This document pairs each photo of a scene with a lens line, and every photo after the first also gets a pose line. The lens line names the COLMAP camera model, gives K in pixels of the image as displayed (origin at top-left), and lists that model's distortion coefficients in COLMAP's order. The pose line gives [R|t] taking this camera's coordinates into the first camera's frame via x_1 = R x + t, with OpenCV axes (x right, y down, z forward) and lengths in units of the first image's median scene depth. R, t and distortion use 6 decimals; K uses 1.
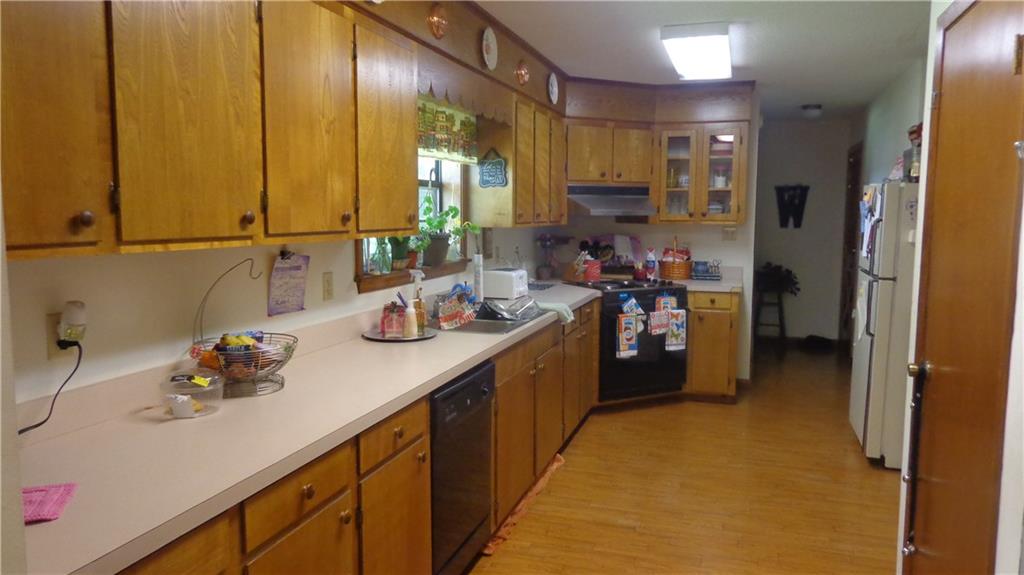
lens RADIAL K [[722.3, 0, 513.6], [0, 722.3, 289.1], [0, 0, 1]] dist [-0.005229, 0.017145]
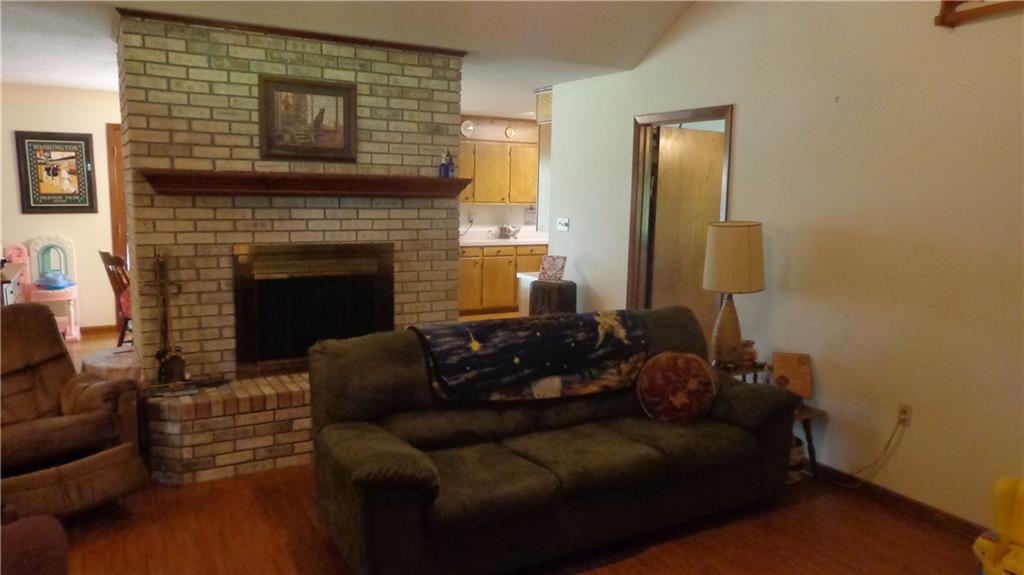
lens RADIAL K [[722.3, 0, 512.4], [0, 722.3, 287.6], [0, 0, 1]] dist [-0.005229, 0.017145]
pose [[0.739940, 0.104100, -0.664569, 0.671352], [-0.089652, 0.994401, 0.055946, 0.050012], [0.666672, 0.018184, 0.745130, -0.578662]]
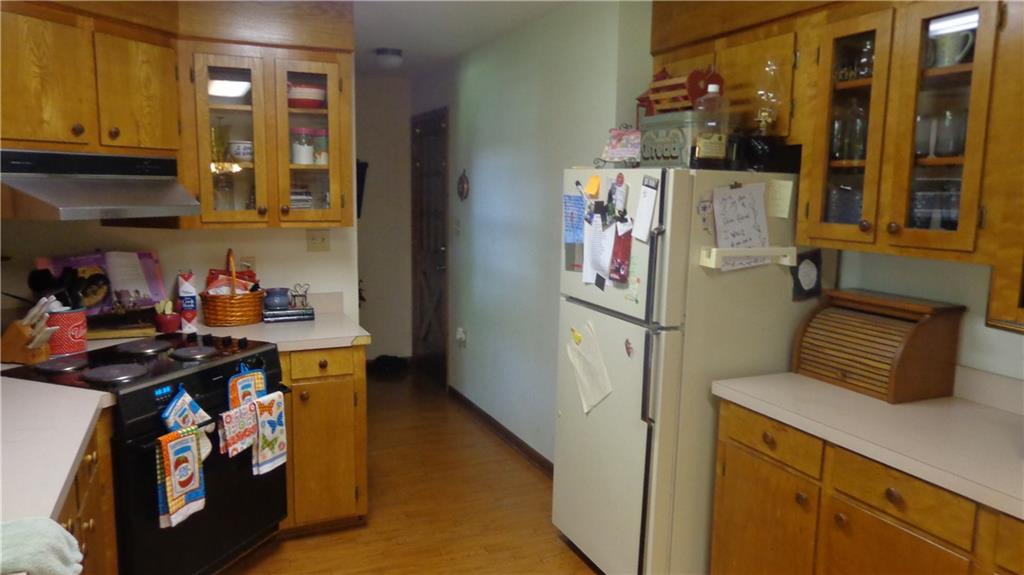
lens RADIAL K [[722.3, 0, 513.4], [0, 722.3, 283.9], [0, 0, 1]] dist [-0.005229, 0.017145]
pose [[0.743804, -0.085110, 0.662957, 0.015508], [0.063445, 0.996372, 0.056731, -0.070173], [-0.665380, -0.000135, 0.746505, 0.477678]]
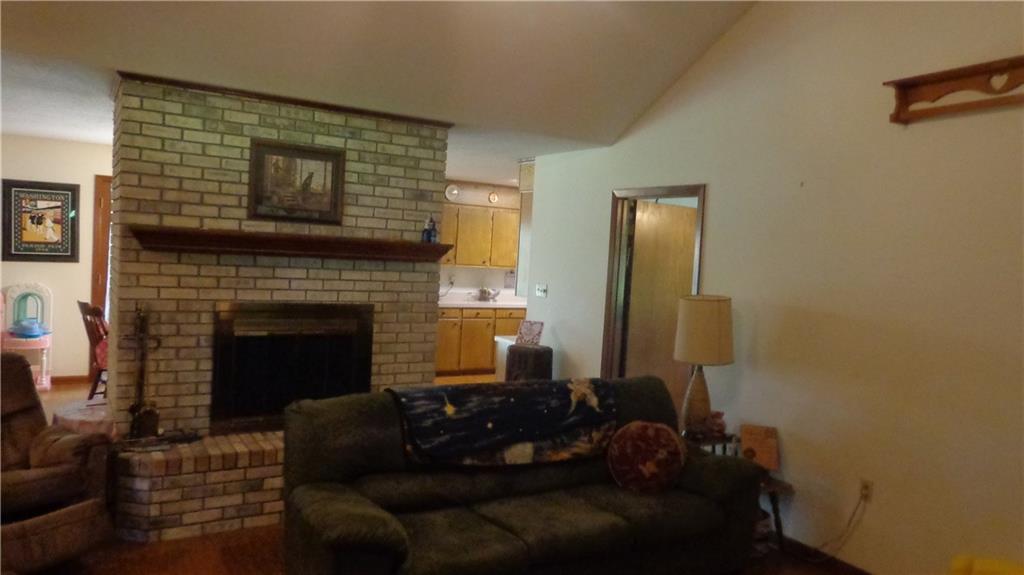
lens RADIAL K [[722.3, 0, 513.5], [0, 722.3, 286.7], [0, 0, 1]] dist [-0.005229, 0.017145]
pose [[0.756409, 0.073224, -0.649987, 0.679514], [-0.123769, 0.991785, -0.032305, 0.046602], [0.642282, 0.104884, 0.759258, -0.586234]]
